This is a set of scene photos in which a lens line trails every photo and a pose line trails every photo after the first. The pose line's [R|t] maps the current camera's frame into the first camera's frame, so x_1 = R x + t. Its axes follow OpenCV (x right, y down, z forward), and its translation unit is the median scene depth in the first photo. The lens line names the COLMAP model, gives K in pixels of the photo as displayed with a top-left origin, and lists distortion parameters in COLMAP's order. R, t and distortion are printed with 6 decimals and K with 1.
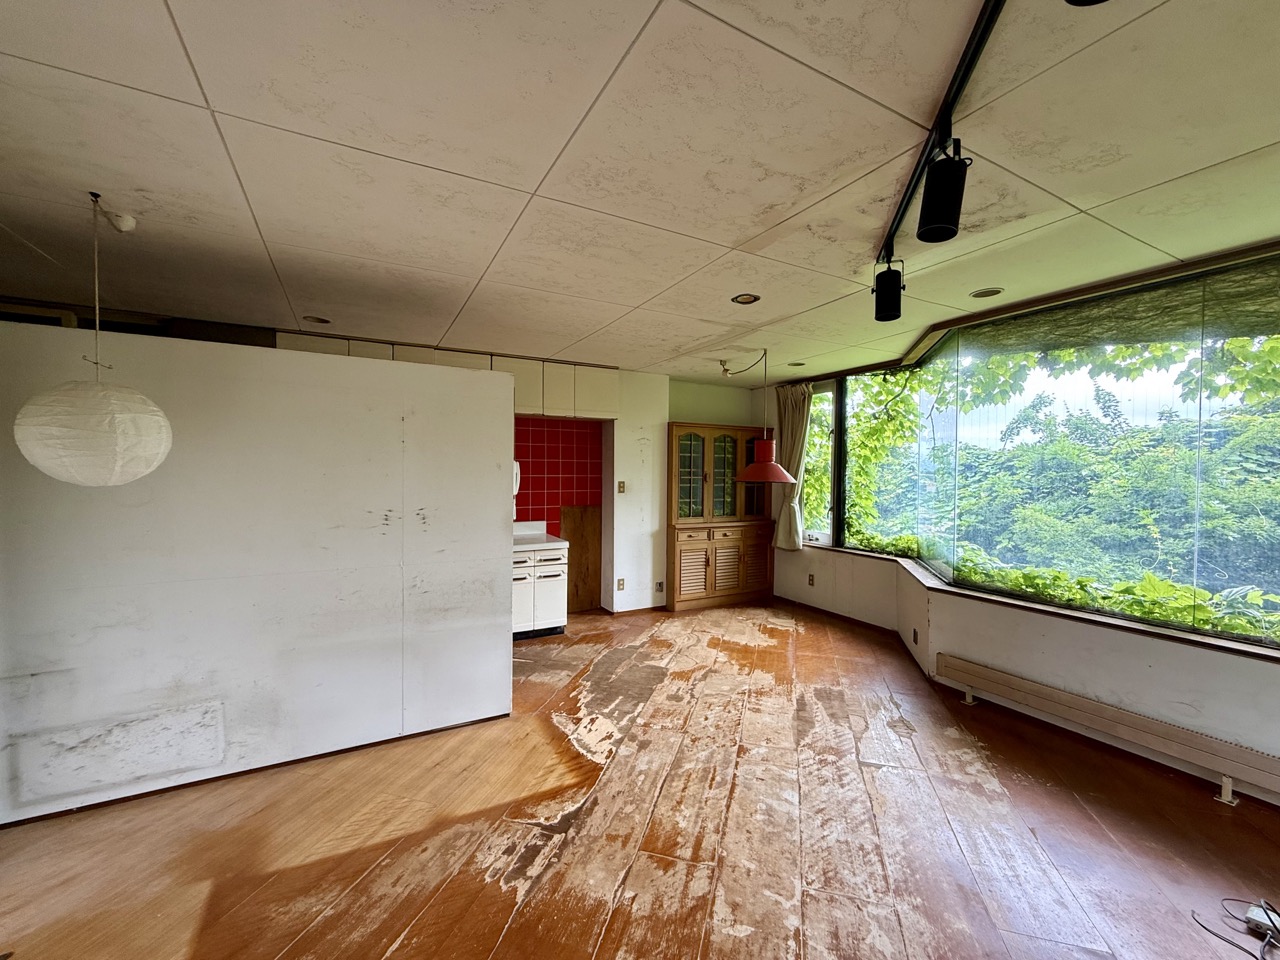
lens RADIAL K [[518.6, 0, 640.0], [0, 518.6, 480.0], [0, 0, 1]] dist [-0.000522, -0.000026]
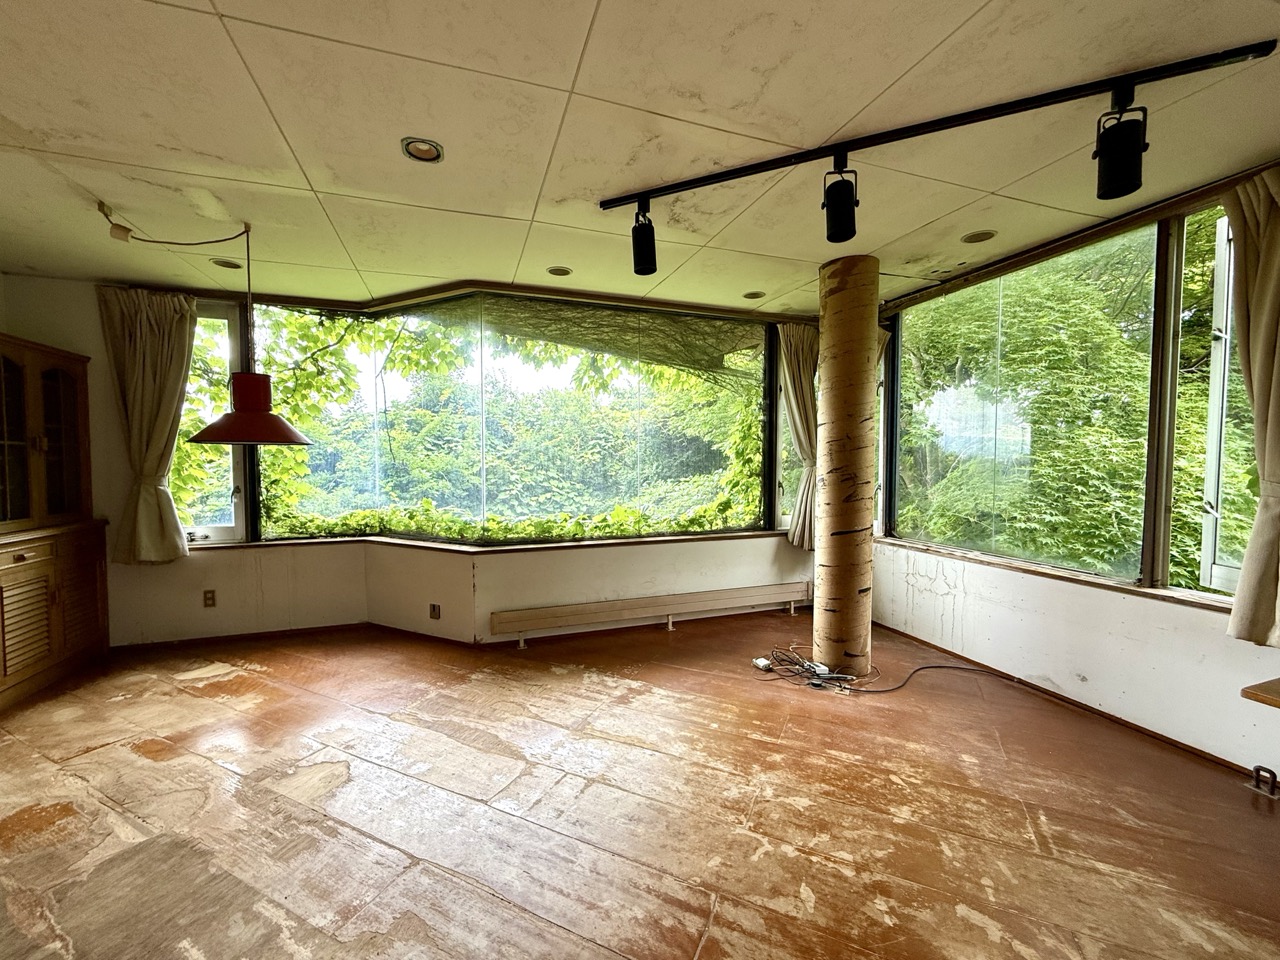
lens RADIAL K [[518.6, 0, 640.0], [0, 518.6, 480.0], [0, 0, 1]] dist [-0.000522, -0.000026]
pose [[0.162951, -0.049527, 0.985390, -0.296916], [0.019831, 0.998702, 0.046917, 0.027764], [-0.986435, 0.011896, 0.163722, 0.455120]]
